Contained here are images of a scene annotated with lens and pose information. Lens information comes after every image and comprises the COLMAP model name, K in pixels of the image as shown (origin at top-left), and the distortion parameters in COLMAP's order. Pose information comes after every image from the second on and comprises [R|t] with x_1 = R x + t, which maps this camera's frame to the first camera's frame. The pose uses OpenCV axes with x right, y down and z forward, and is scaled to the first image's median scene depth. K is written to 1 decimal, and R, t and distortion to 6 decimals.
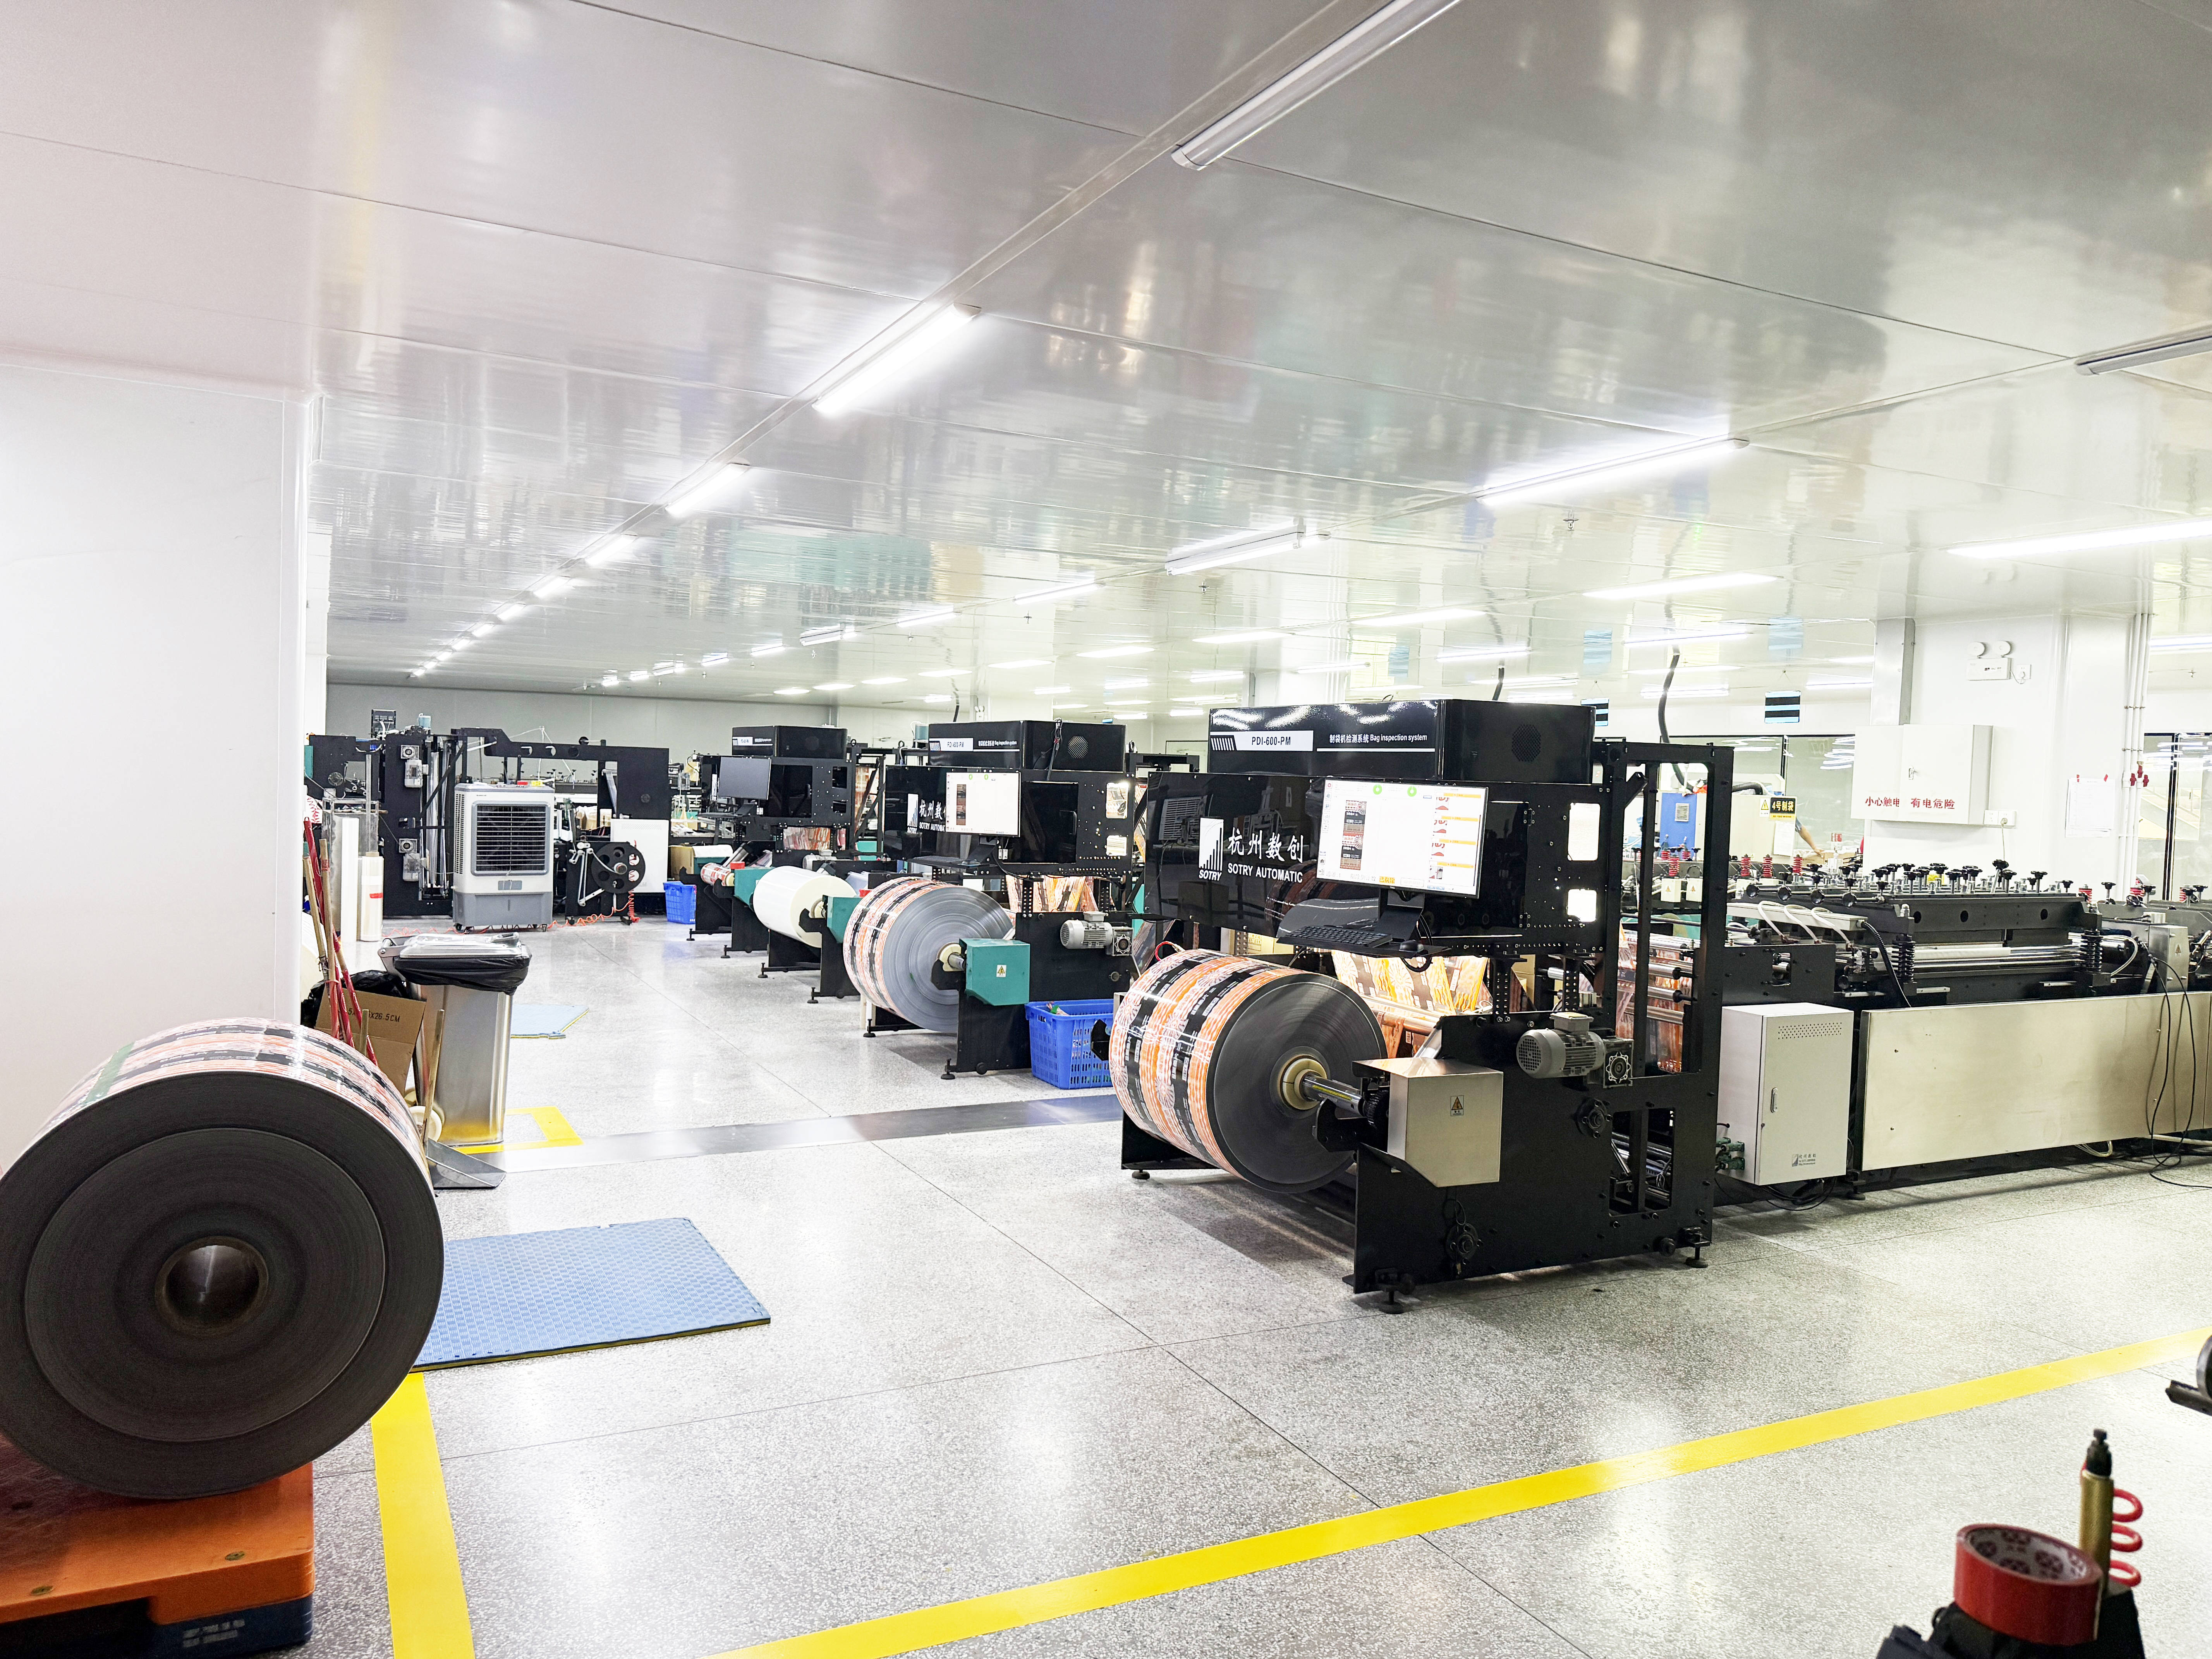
lens RADIAL K [[1566.6, 0, 1106.0], [0, 1566.6, 829.5], [0, 0, 1]] dist [0.003359, -0.001280]
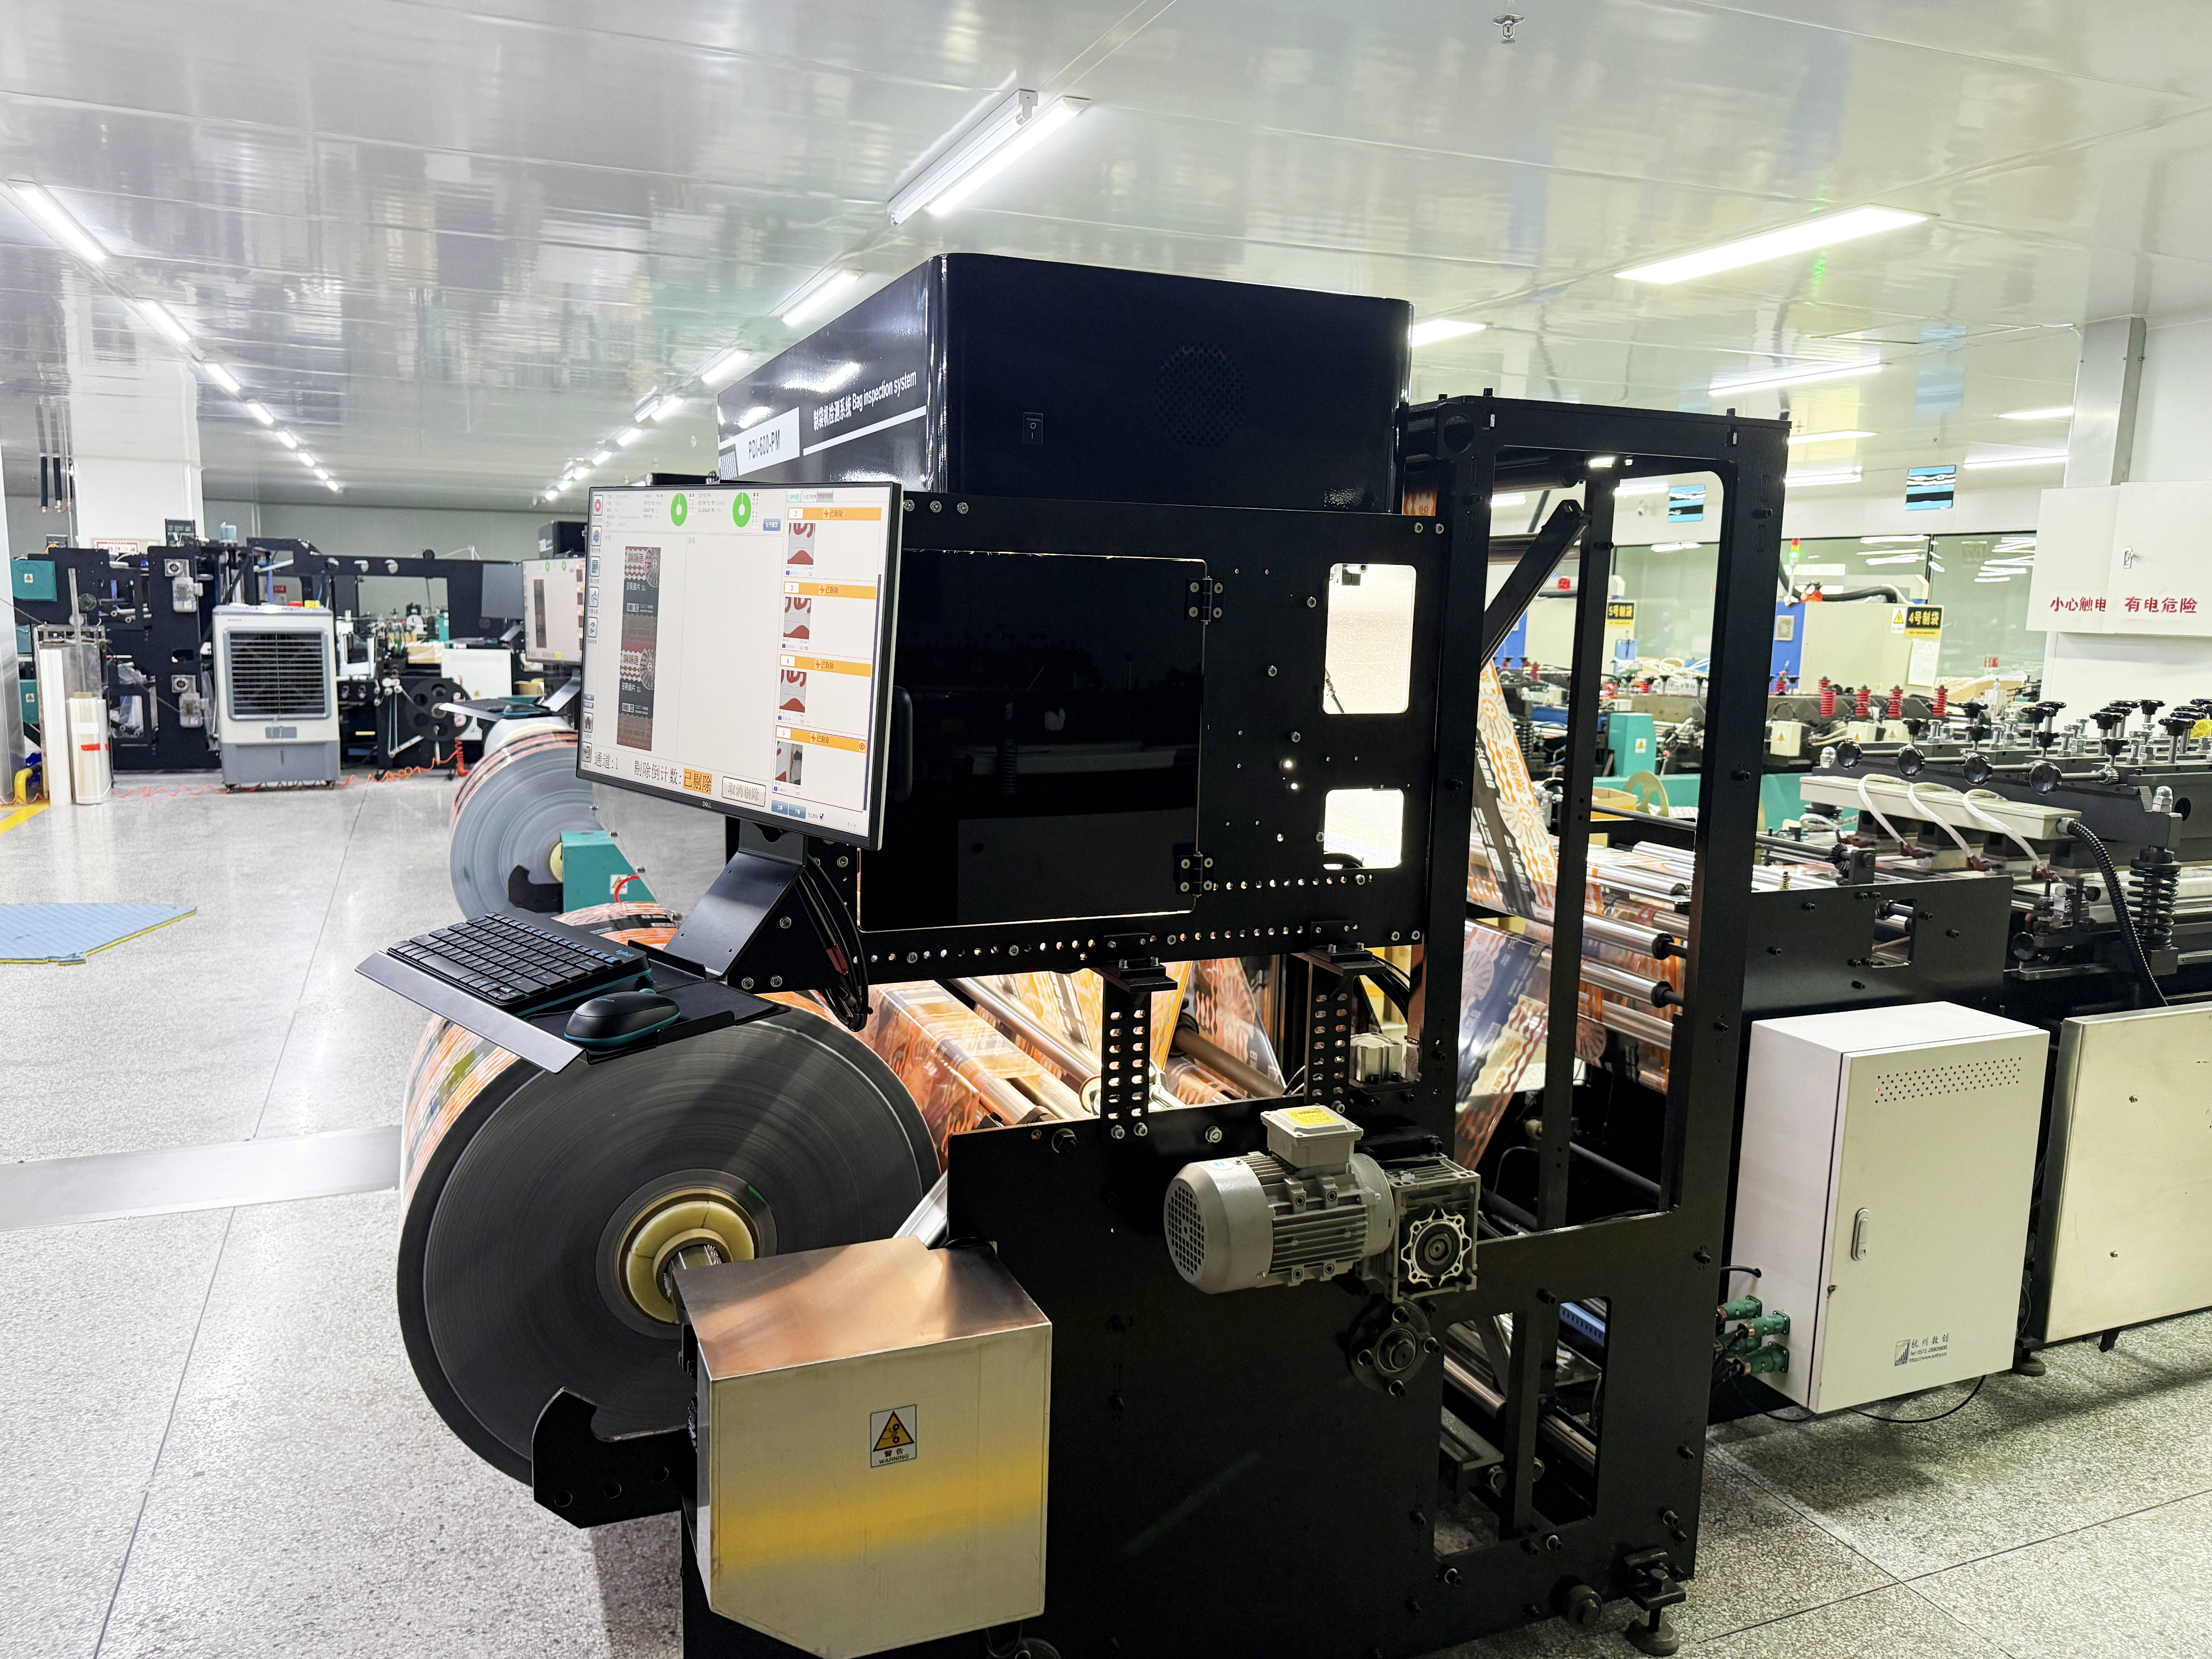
lens RADIAL K [[1569.3, 0, 1104.3], [0, 1569.3, 836.7], [0, 0, 1]] dist [0.000284, -0.004234]
pose [[0.997335, 0.000596, -0.072951, 0.194639], [0.007512, 0.993813, 0.110814, 0.004915], [0.072566, -0.111067, 0.991160, 0.441565]]
